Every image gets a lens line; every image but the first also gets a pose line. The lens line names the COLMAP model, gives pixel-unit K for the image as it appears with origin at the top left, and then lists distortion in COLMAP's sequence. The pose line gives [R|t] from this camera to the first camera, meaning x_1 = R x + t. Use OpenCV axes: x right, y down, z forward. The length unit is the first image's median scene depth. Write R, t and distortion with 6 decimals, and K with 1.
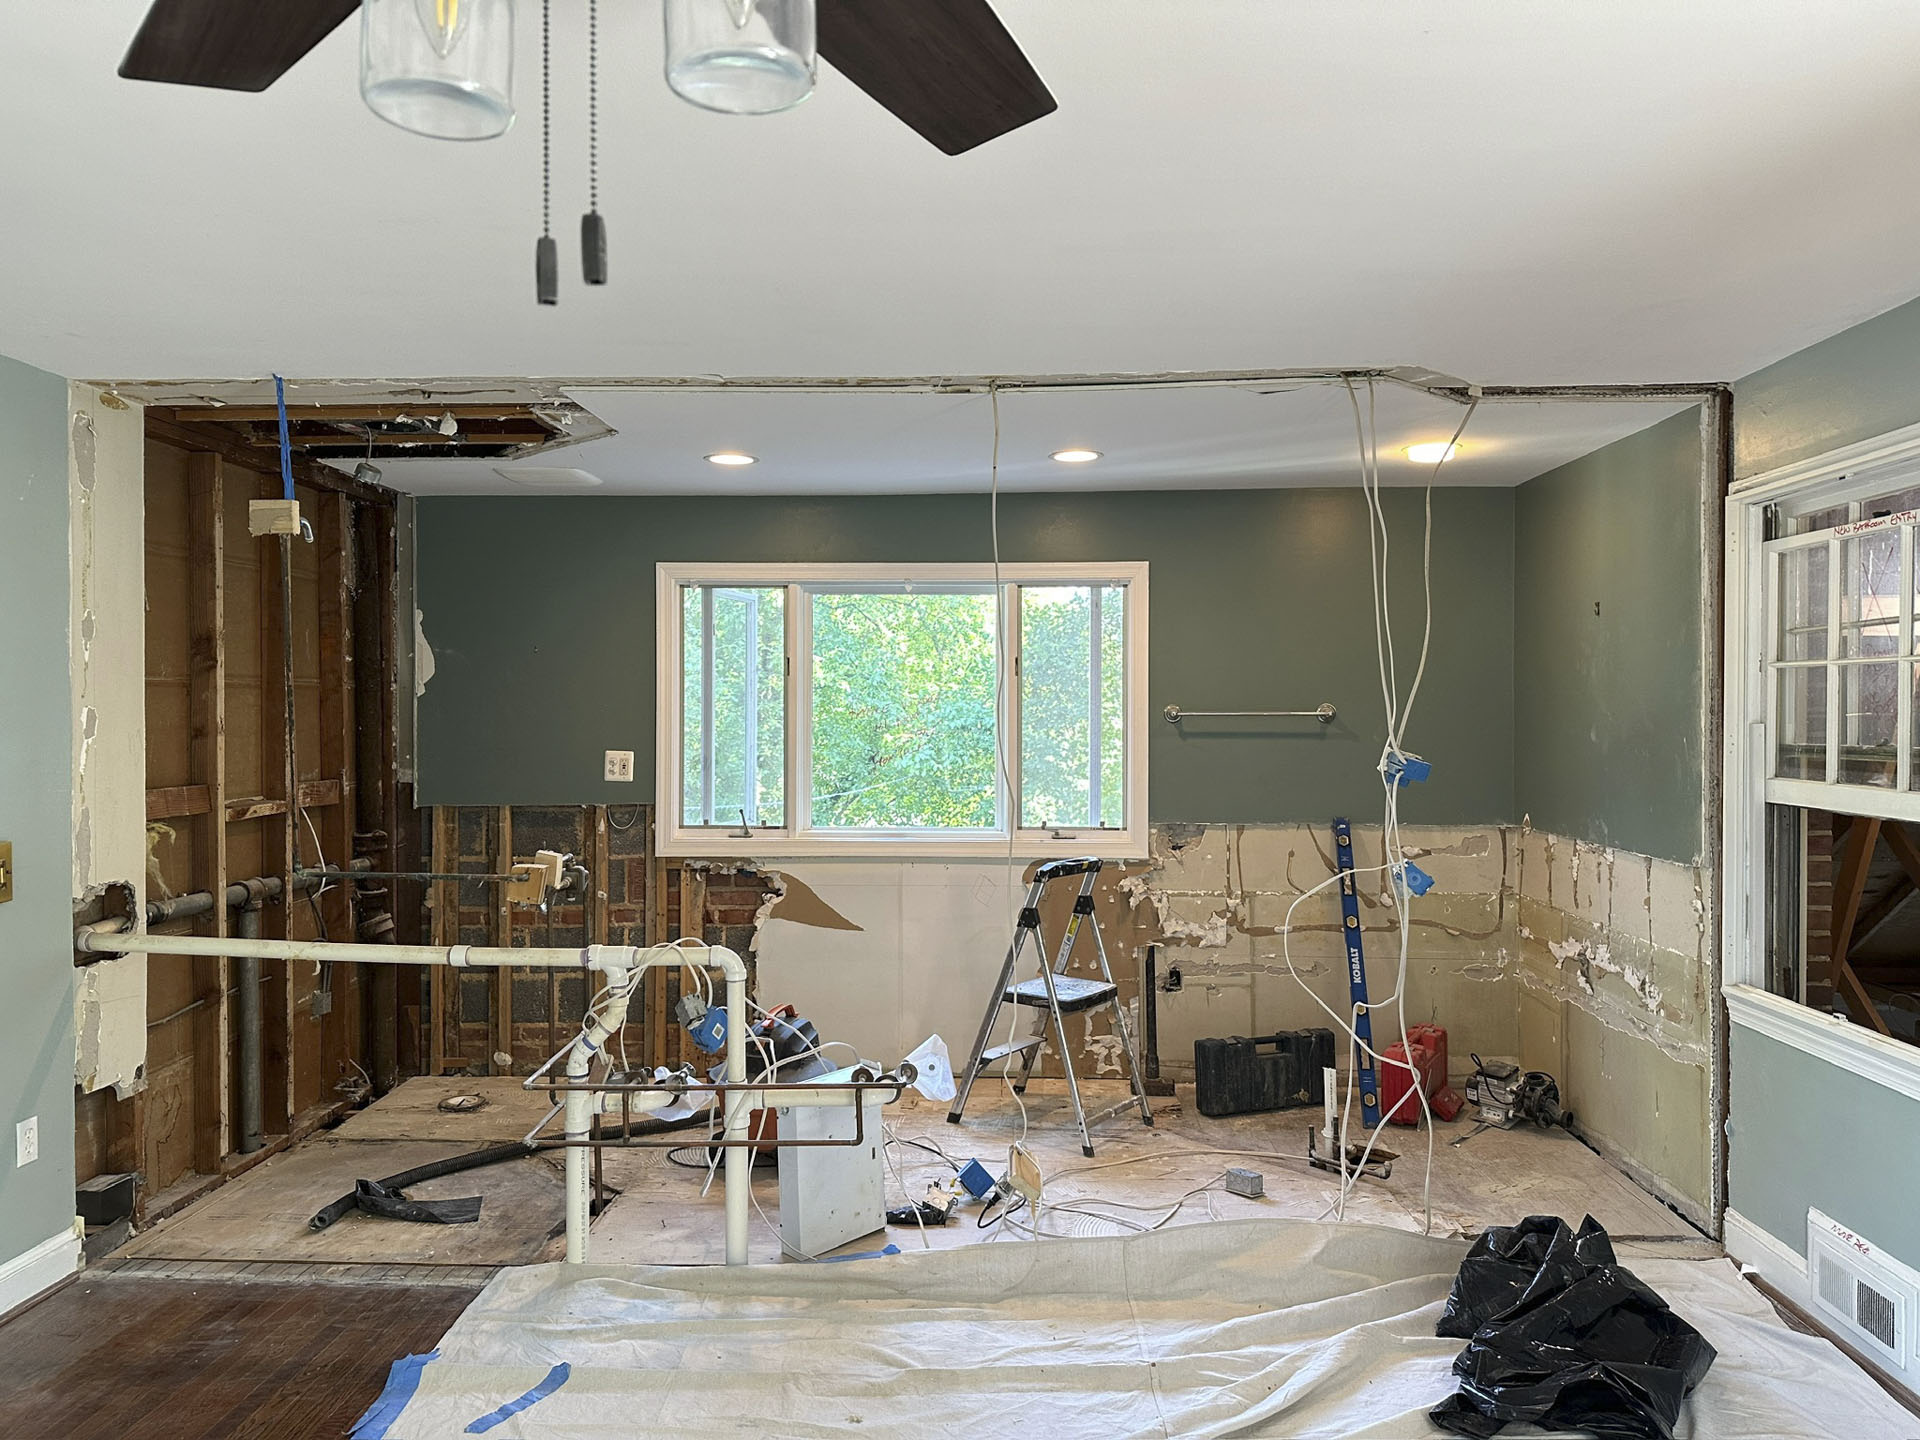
lens RADIAL K [[1351.8, 0, 919.6], [0, 1351.8, 722.9], [0, 0, 1]] dist [0.052969, -0.029186]
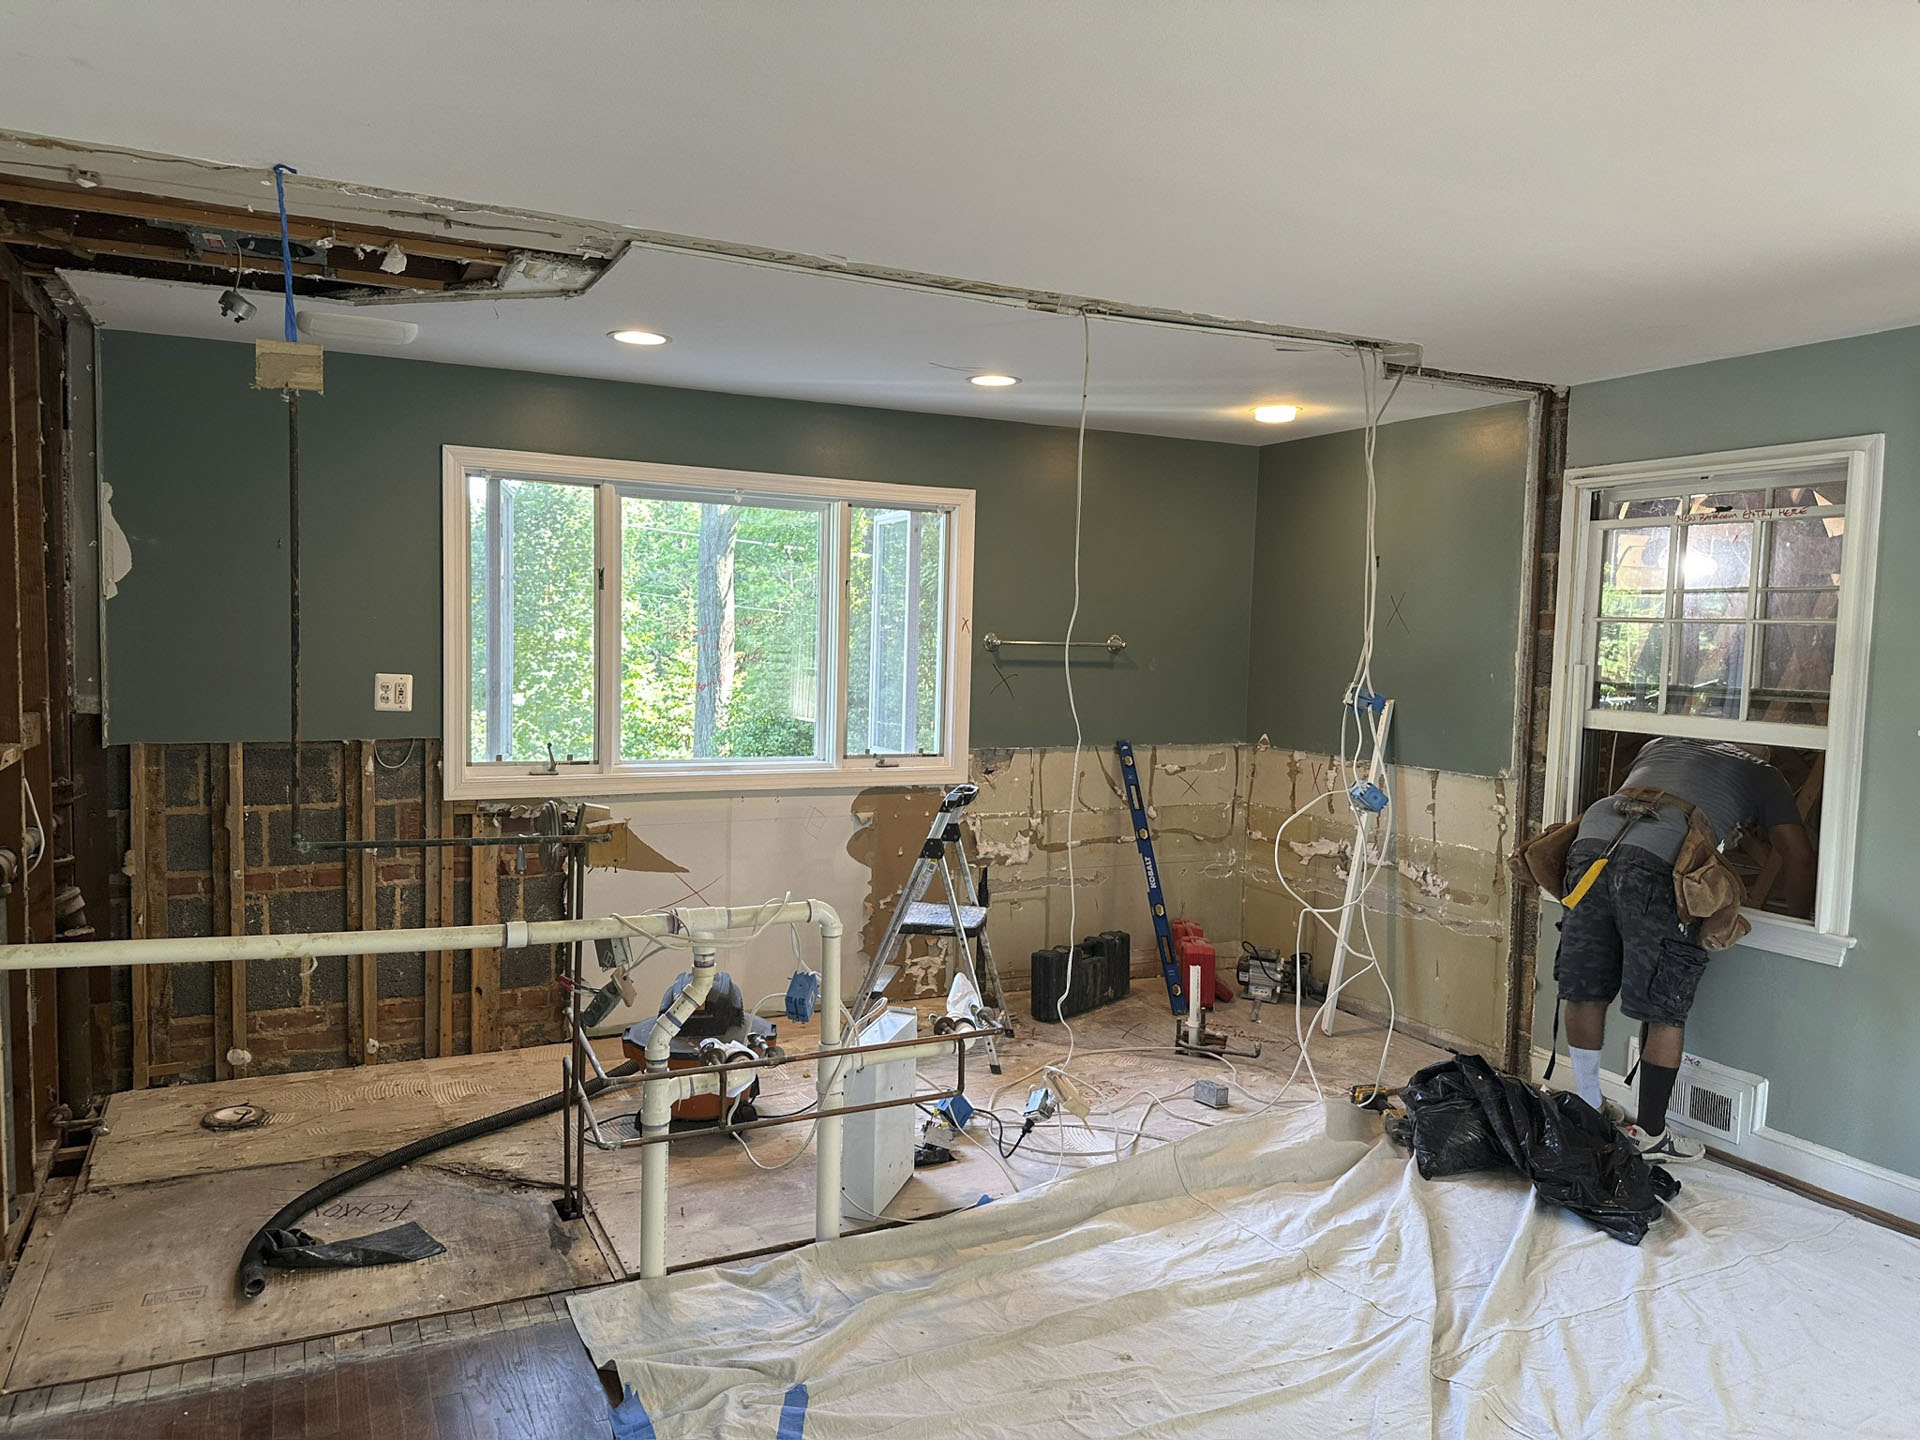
lens RADIAL K [[1351.8, 0, 918.1], [0, 1351.8, 741.5], [0, 0, 1]] dist [0.052969, -0.029186]
pose [[0.880755, -0.018438, 0.473213, -0.349876], [-0.020414, 0.996835, 0.076835, -0.009223], [-0.473132, -0.077333, 0.877591, 0.123372]]
